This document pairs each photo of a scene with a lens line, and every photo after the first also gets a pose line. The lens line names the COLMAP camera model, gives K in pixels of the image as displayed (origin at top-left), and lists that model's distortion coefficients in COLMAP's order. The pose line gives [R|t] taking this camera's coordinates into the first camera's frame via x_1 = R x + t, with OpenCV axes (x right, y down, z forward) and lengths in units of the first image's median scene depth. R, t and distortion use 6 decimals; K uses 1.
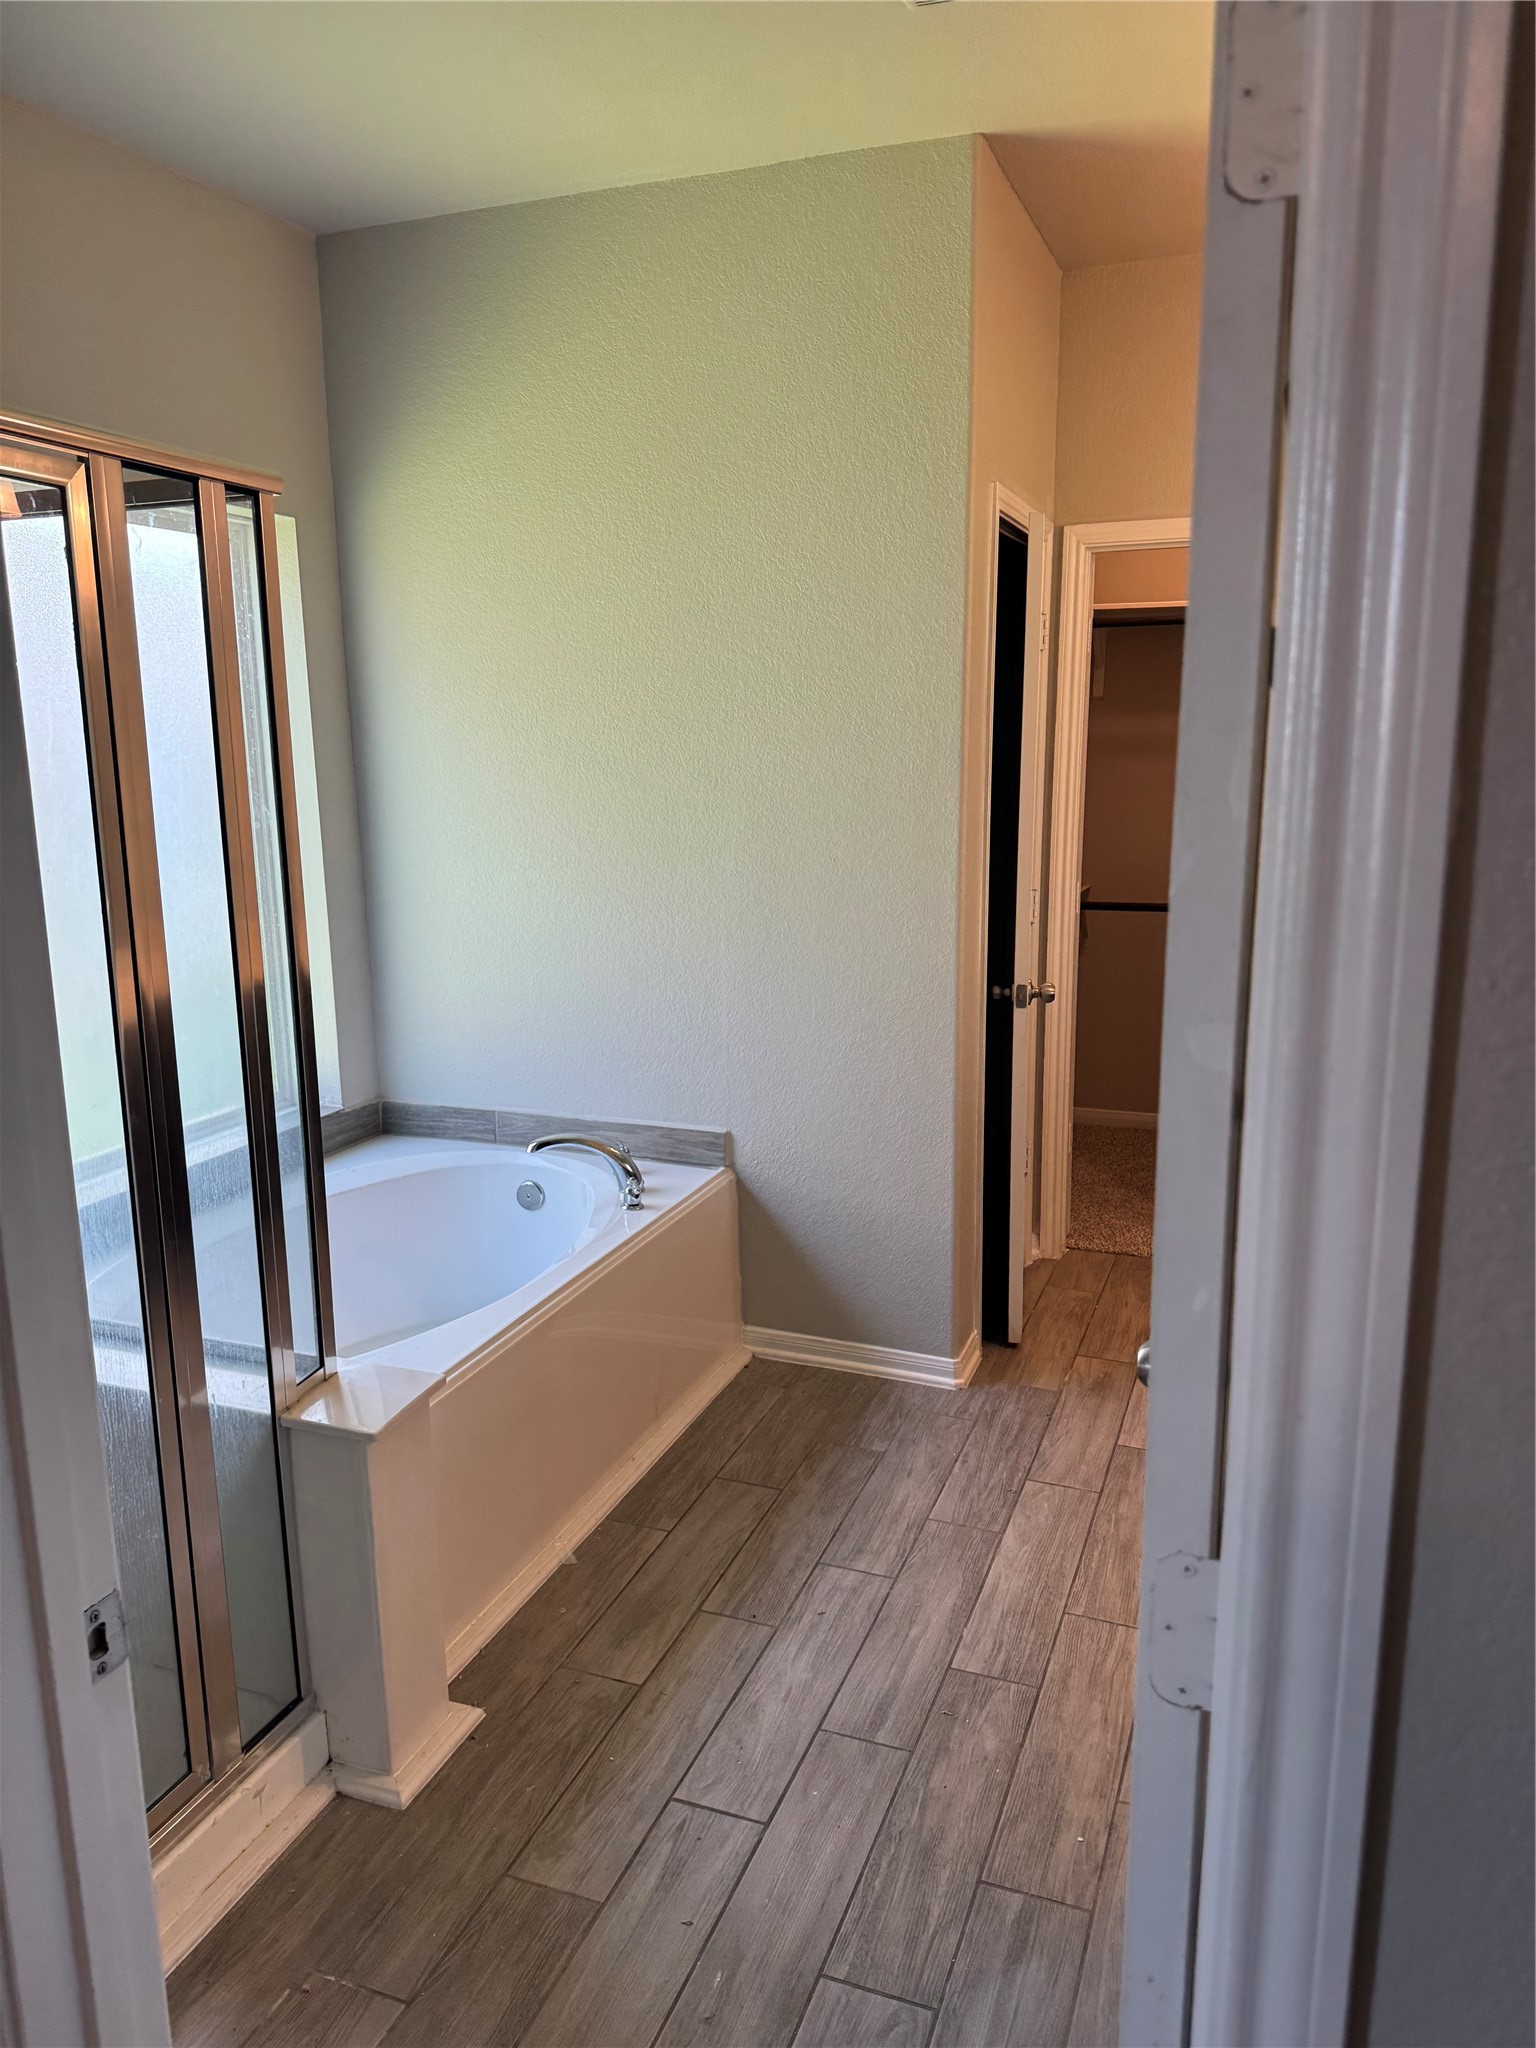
lens RADIAL K [[1444.8, 0, 772.6], [0, 1444.8, 1030.7], [0, 0, 1]] dist [0.055864, -0.061666]
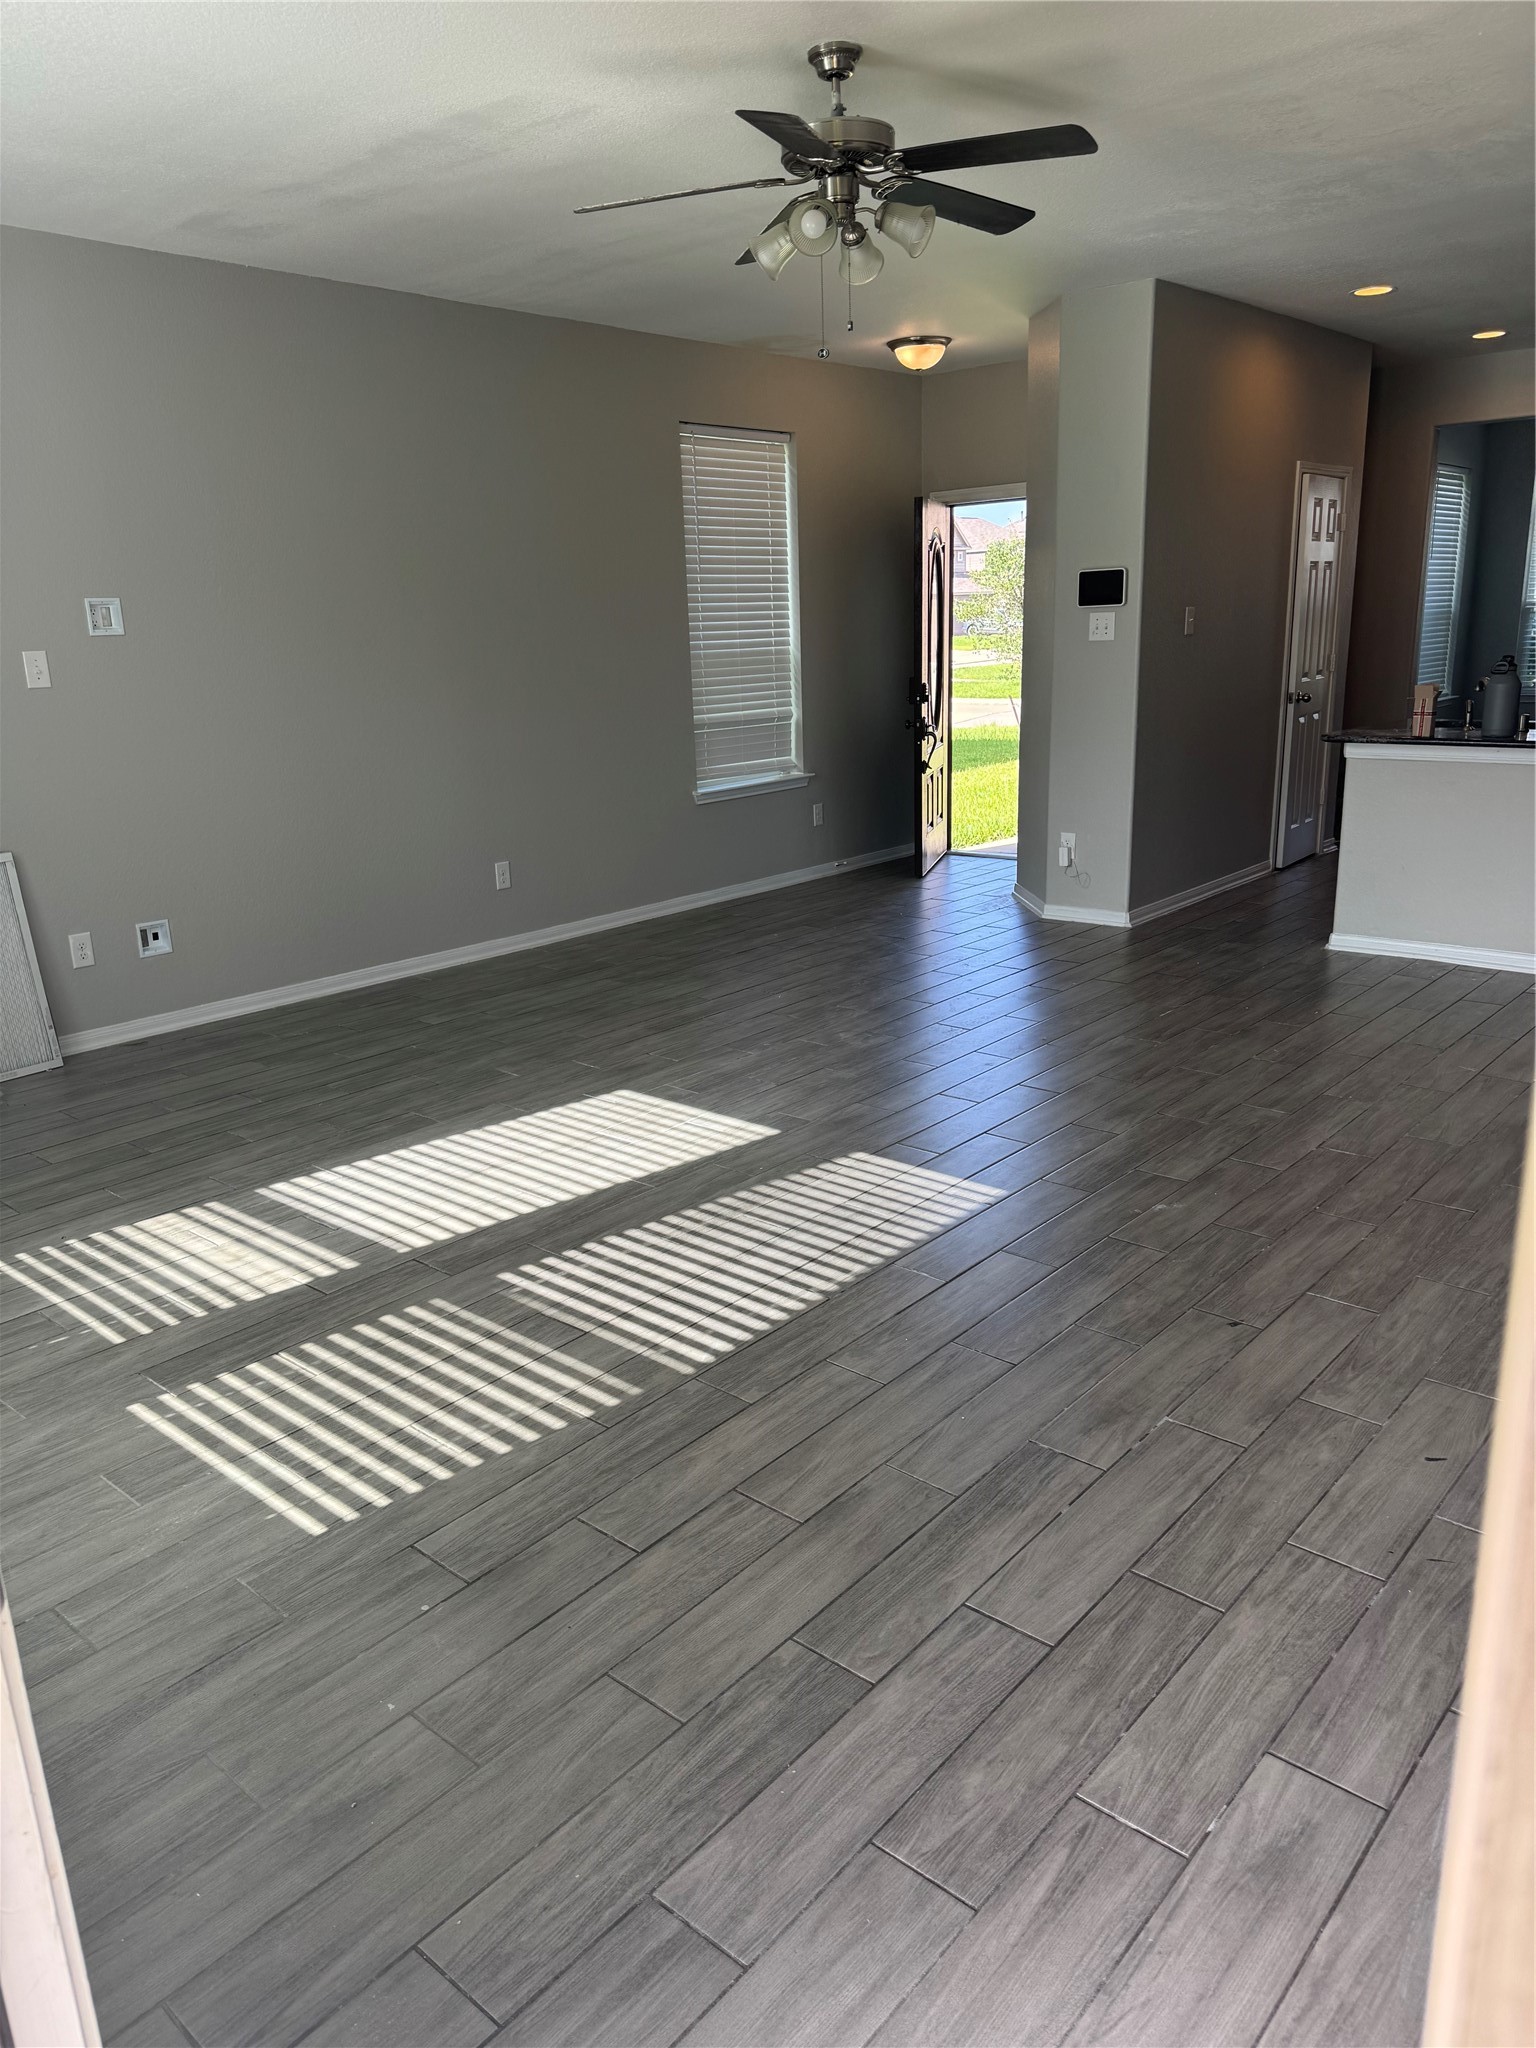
lens RADIAL K [[1444.8, 0, 765.7], [0, 1444.8, 1026.9], [0, 0, 1]] dist [0.055864, -0.061666]
pose [[-0.939600, -0.124918, 0.318666, 0.055268], [0.044071, 0.879117, 0.474564, -0.291460], [-0.339426, 0.459944, -0.820513, 1.624761]]
